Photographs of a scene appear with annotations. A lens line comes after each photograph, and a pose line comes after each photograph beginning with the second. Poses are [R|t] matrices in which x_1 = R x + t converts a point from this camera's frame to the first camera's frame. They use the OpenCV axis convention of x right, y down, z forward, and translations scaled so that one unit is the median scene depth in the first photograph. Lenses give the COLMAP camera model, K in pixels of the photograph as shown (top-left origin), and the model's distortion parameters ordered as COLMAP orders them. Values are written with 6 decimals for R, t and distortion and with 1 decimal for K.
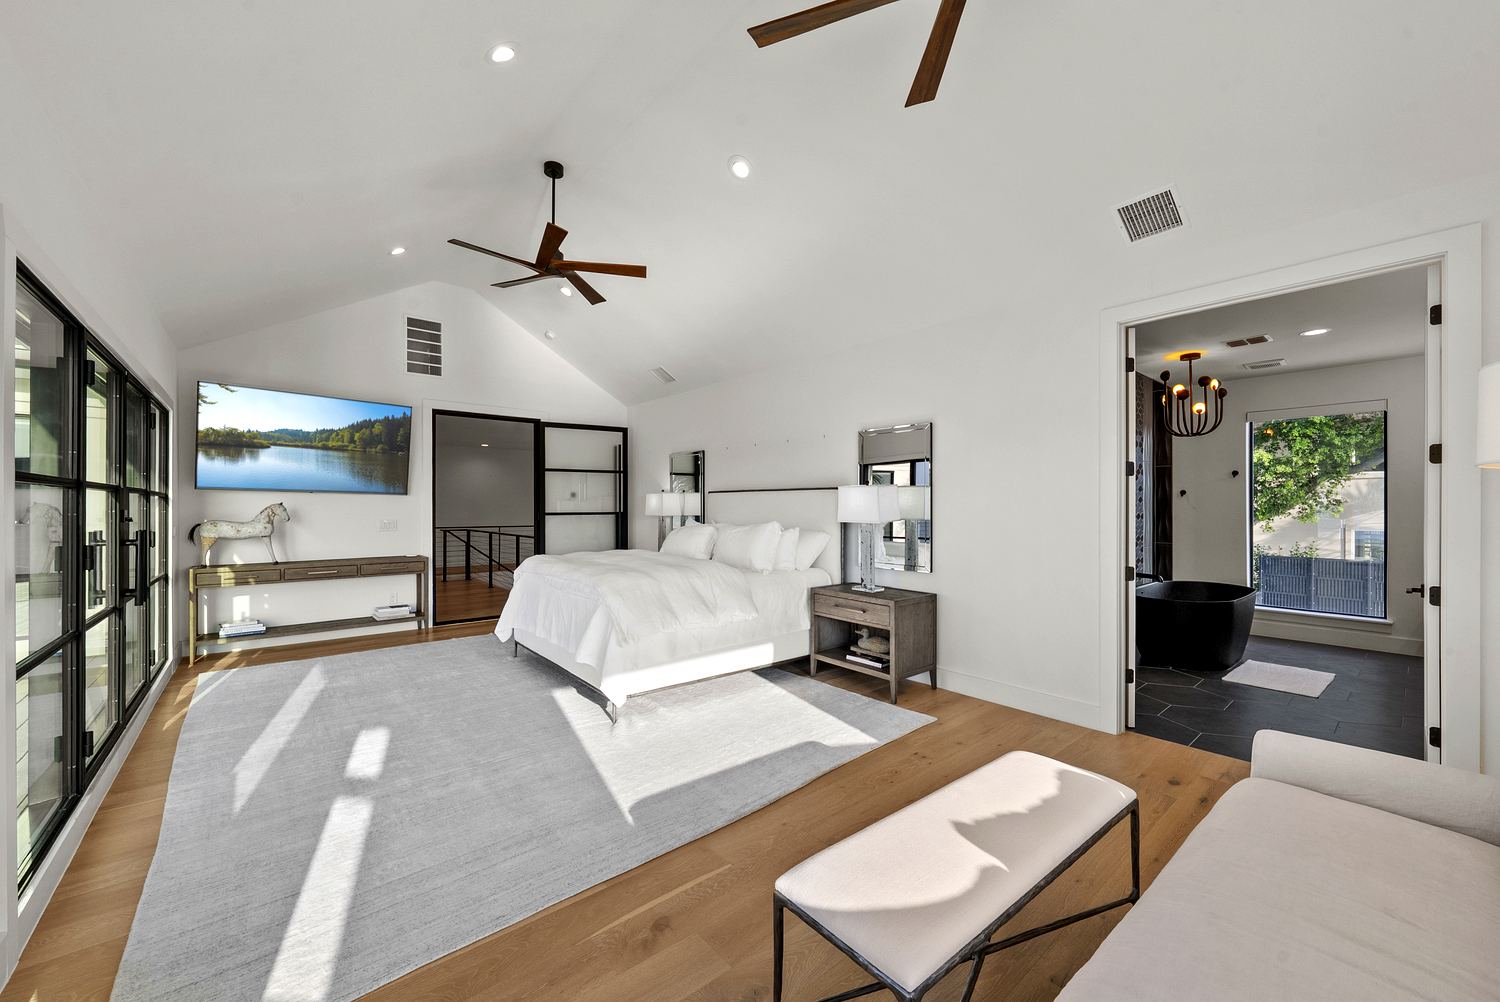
lens RADIAL K [[565.6, 0, 759.4], [0, 565.6, 500.9], [0, 0, 1]] dist [-0.000359, 0.000056]
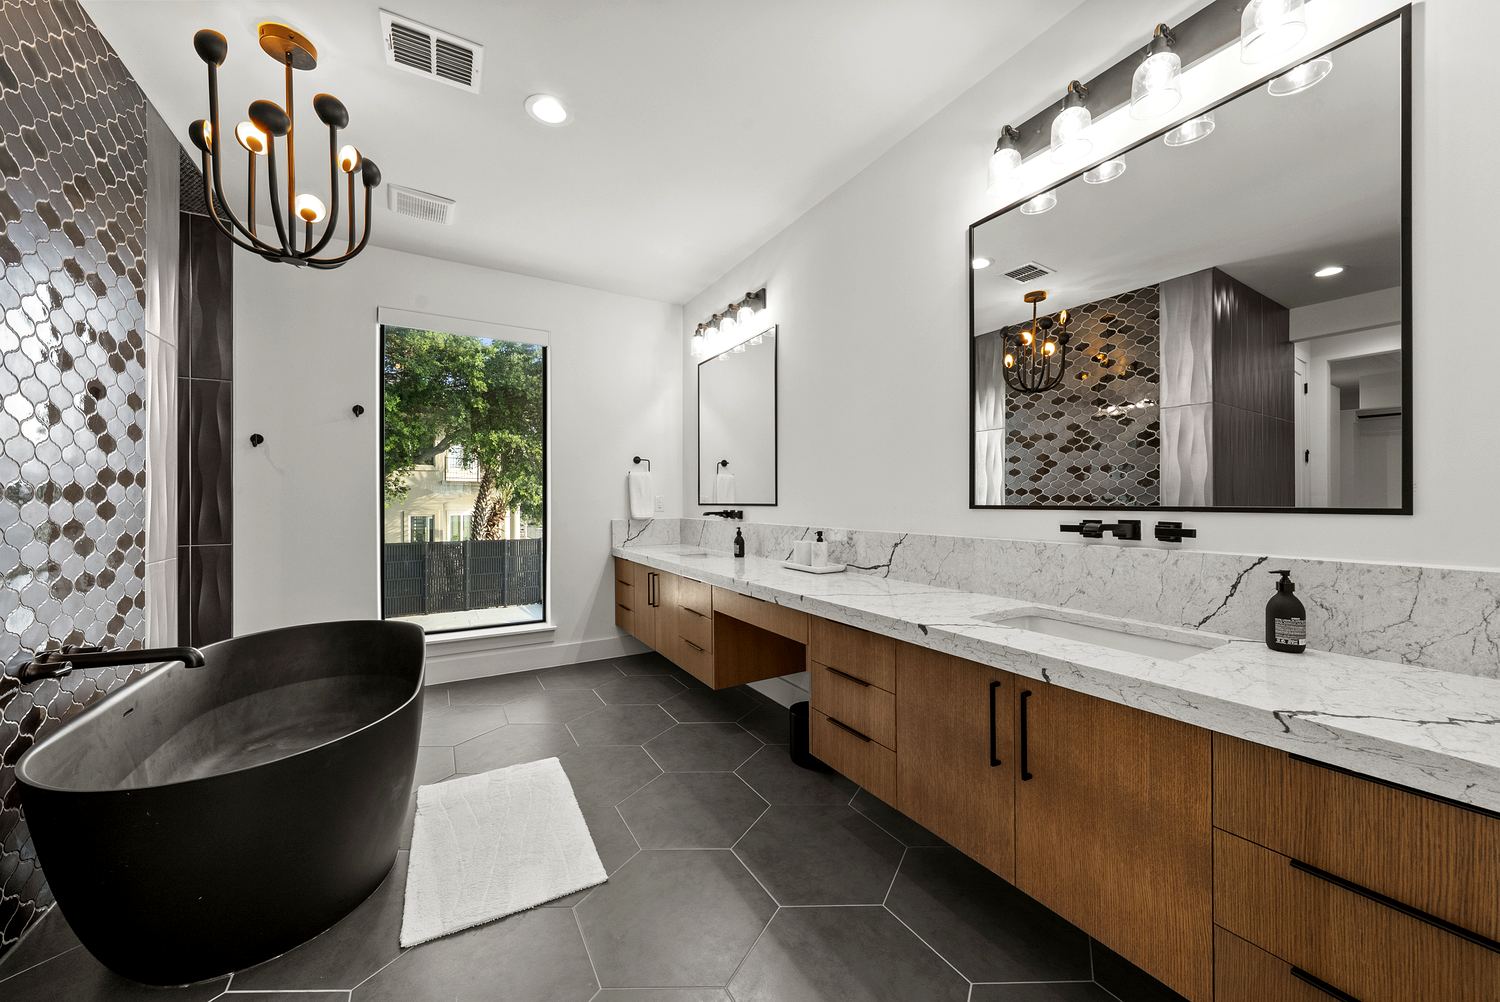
lens RADIAL K [[565.6, 0, 759.4], [0, 565.6, 500.9], [0, 0, 1]] dist [-0.000359, 0.000056]
pose [[0.185713, -0.003511, 0.982598, 0.347167], [-0.009999, 0.999935, 0.005463, 0.032144], [-0.982553, -0.010840, 0.185665, 0.479173]]
